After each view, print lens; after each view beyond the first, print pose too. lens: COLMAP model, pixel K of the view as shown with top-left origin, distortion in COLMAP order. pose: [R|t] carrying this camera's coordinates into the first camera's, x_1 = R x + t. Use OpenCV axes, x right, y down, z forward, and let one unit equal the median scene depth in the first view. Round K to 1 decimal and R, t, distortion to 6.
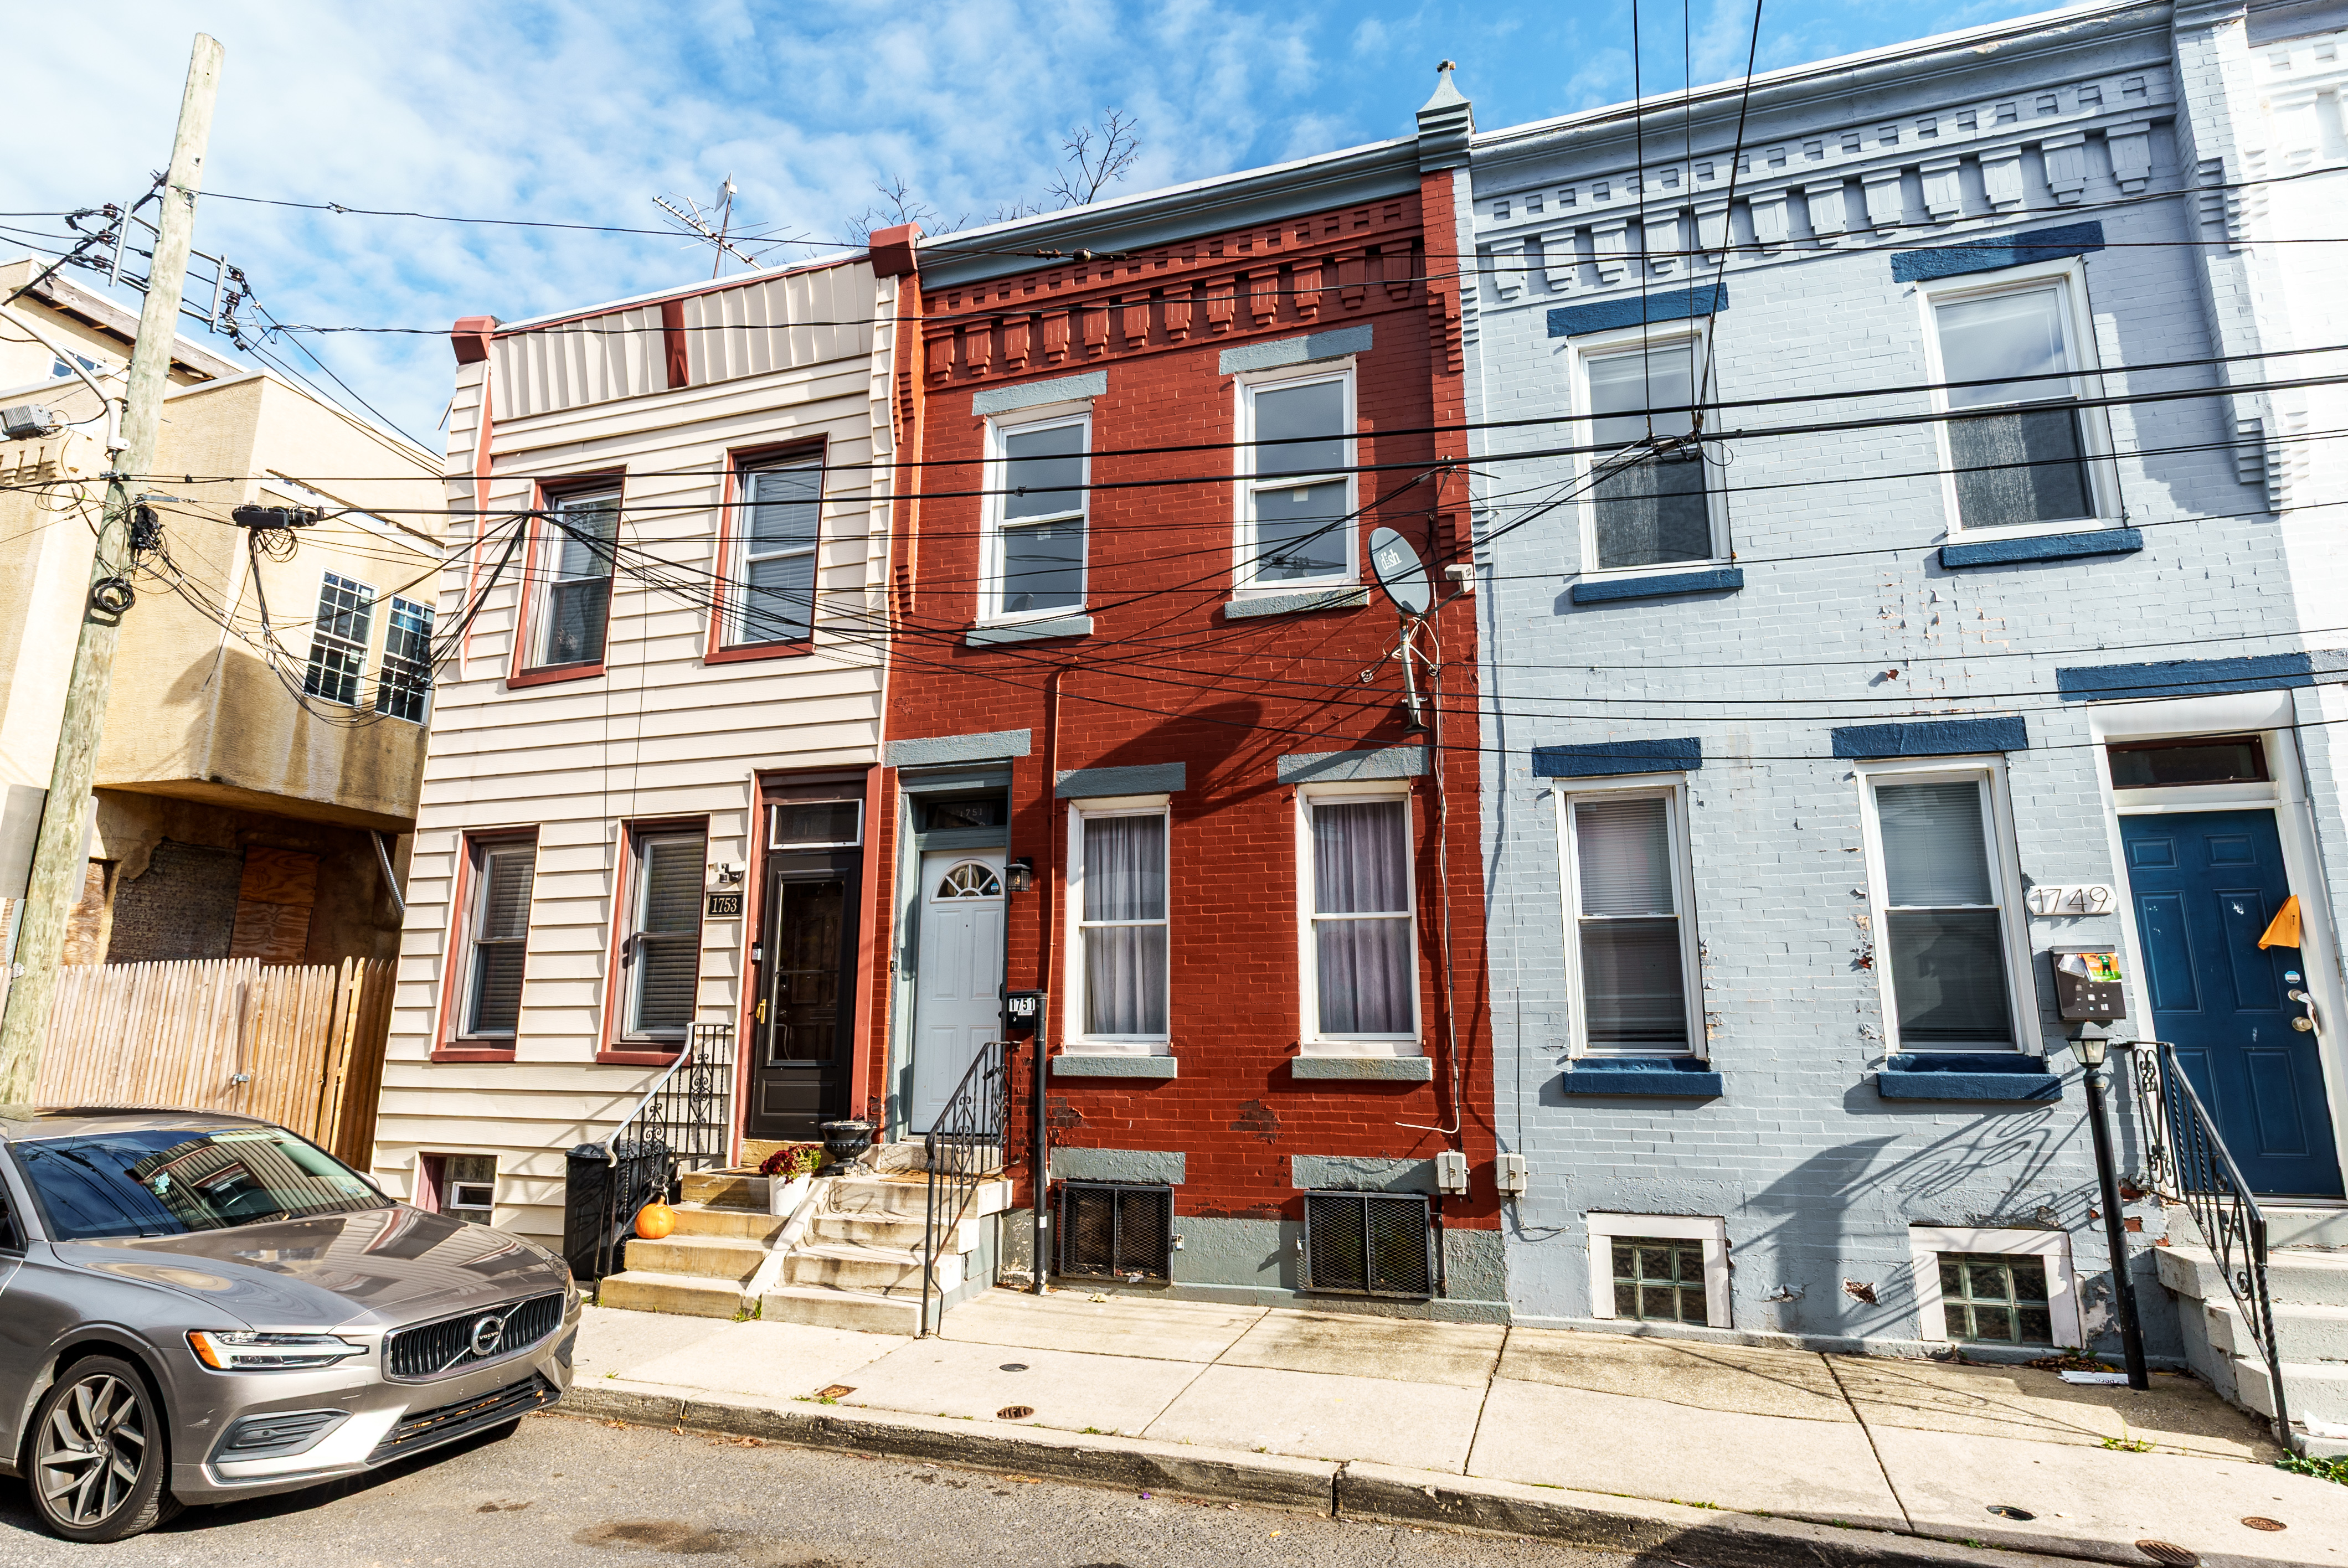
lens RADIAL K [[1258.9, 0, 1169.5], [0, 1258.9, 776.4], [0, 0, 1]] dist [-0.005298, 0.002362]
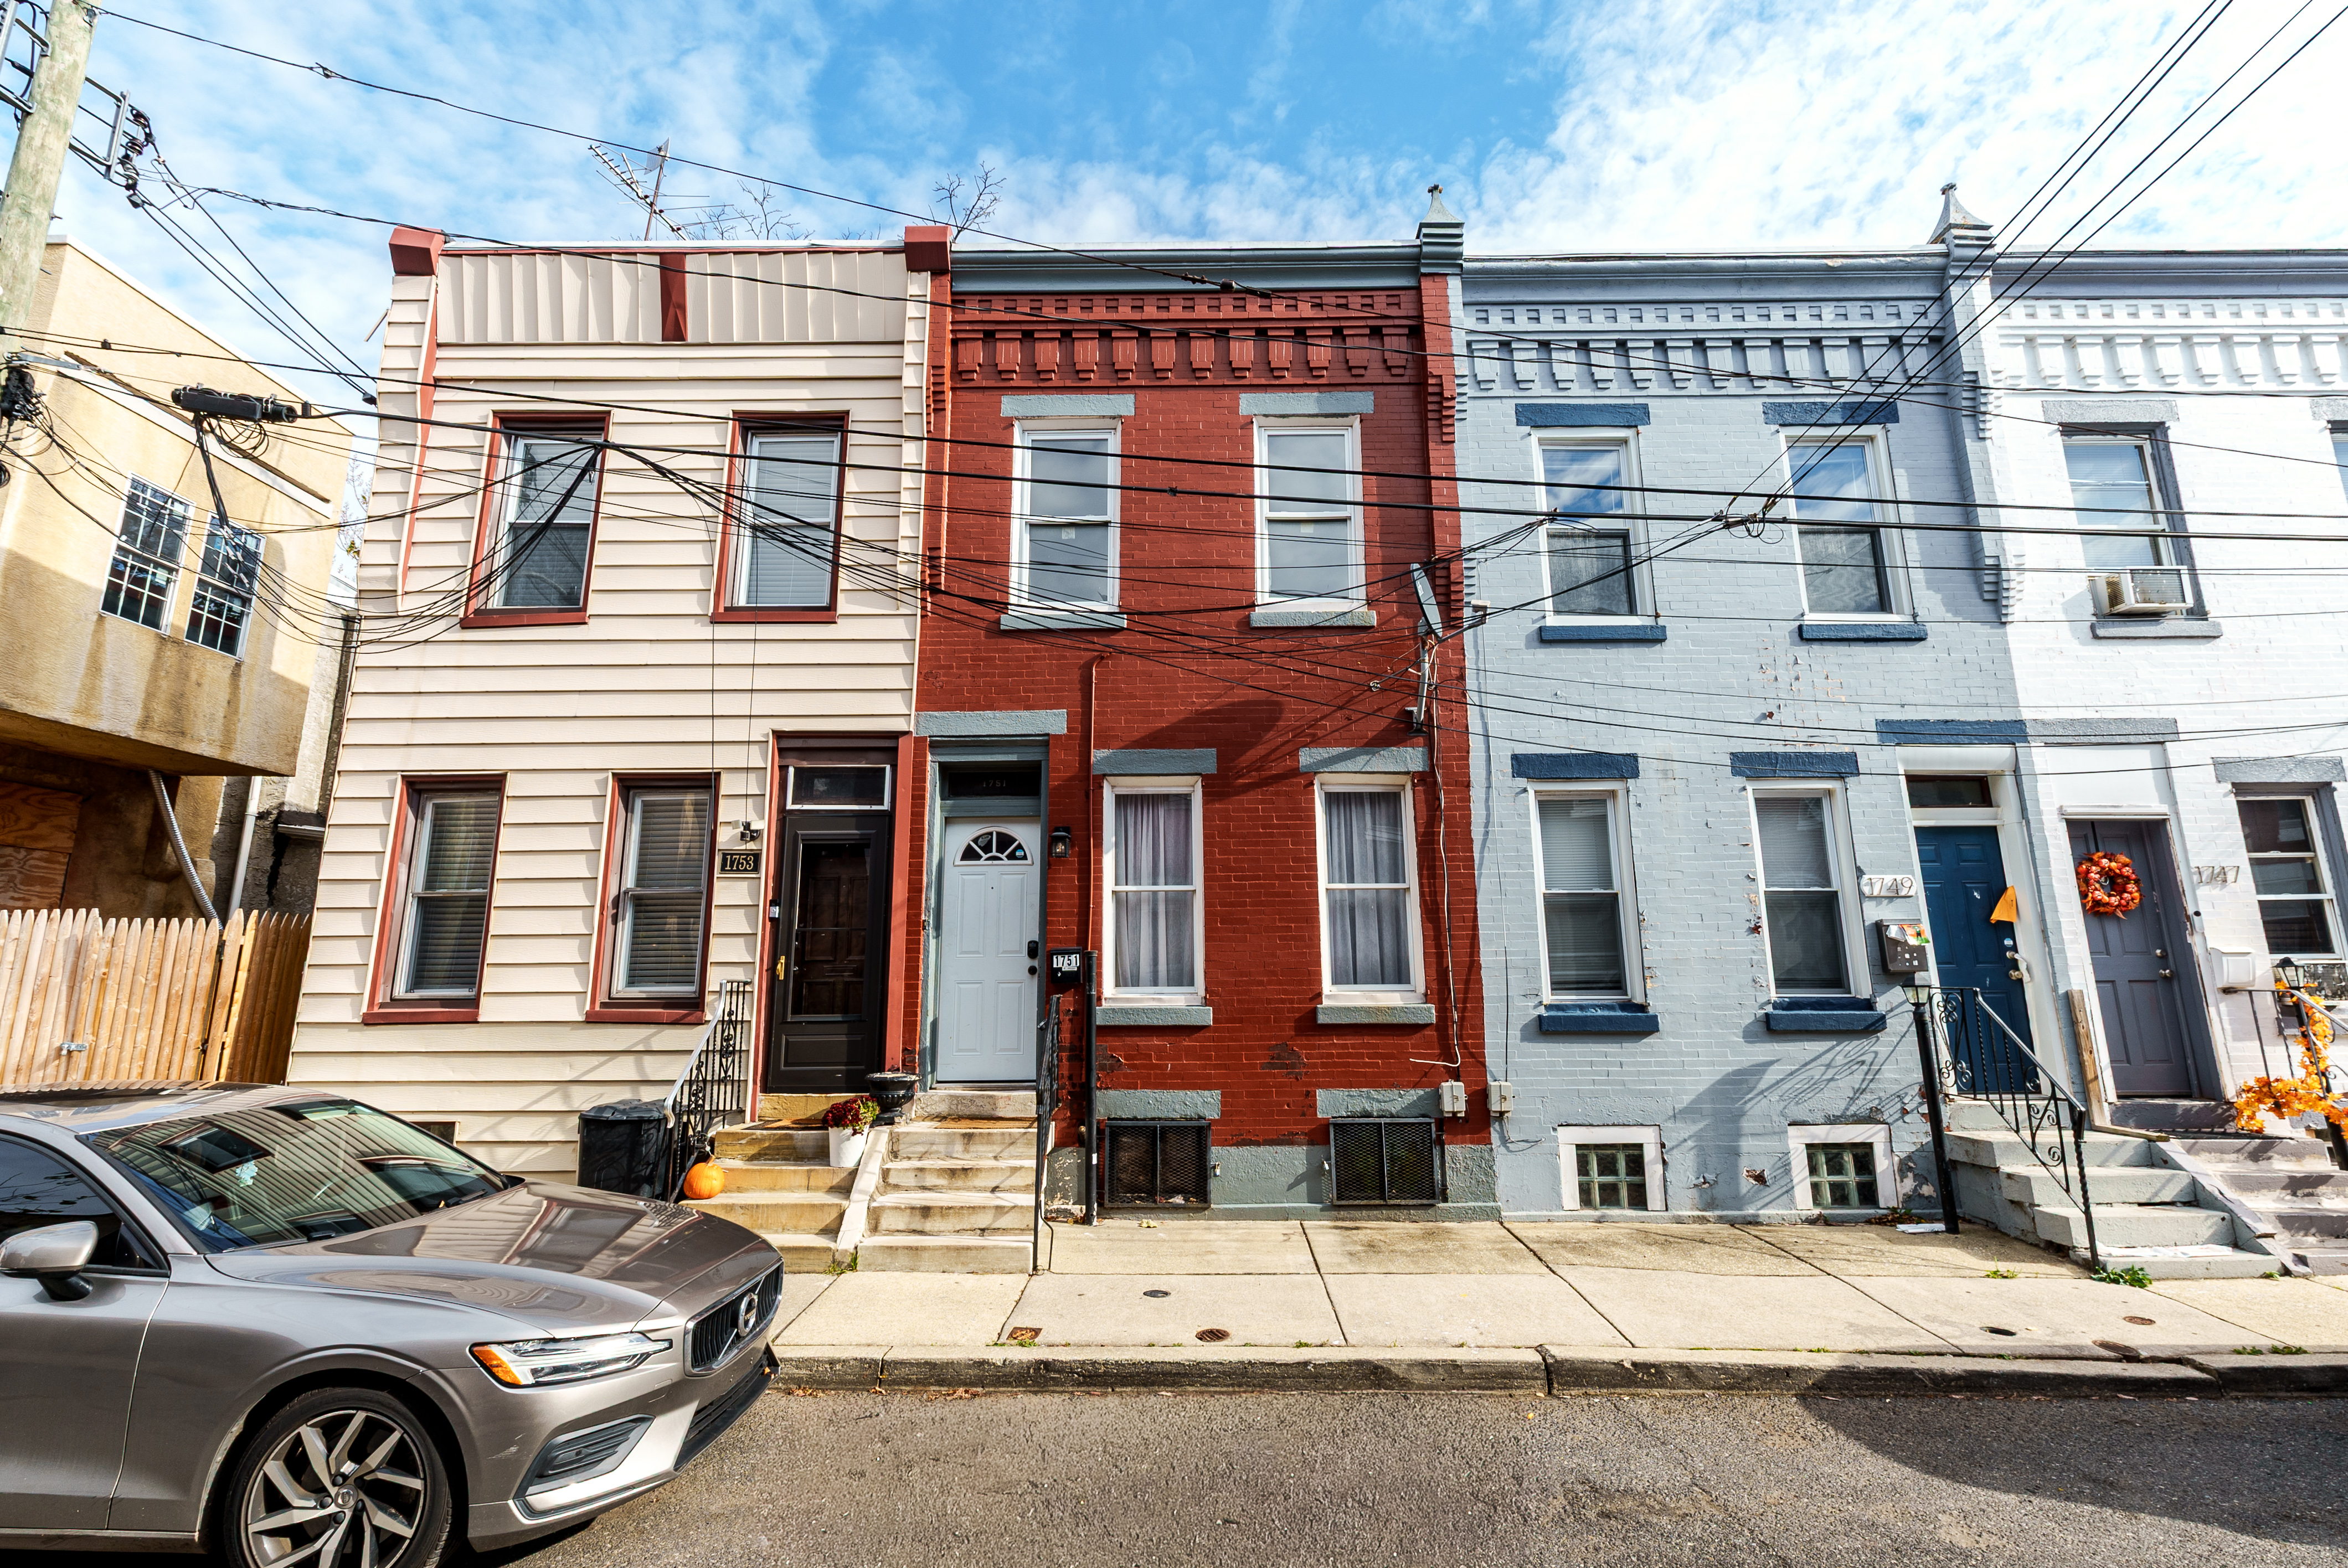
lens RADIAL K [[1051.1, 0, 1190.2], [0, 1051.1, 780.8], [0, 0, 1]] dist [0.002234, -0.000847]
pose [[0.951673, 0.051928, 0.302691, -0.311384], [-0.054433, 0.998517, -0.000159, 0.020228], [-0.302251, -0.016325, 0.953089, 0.103991]]
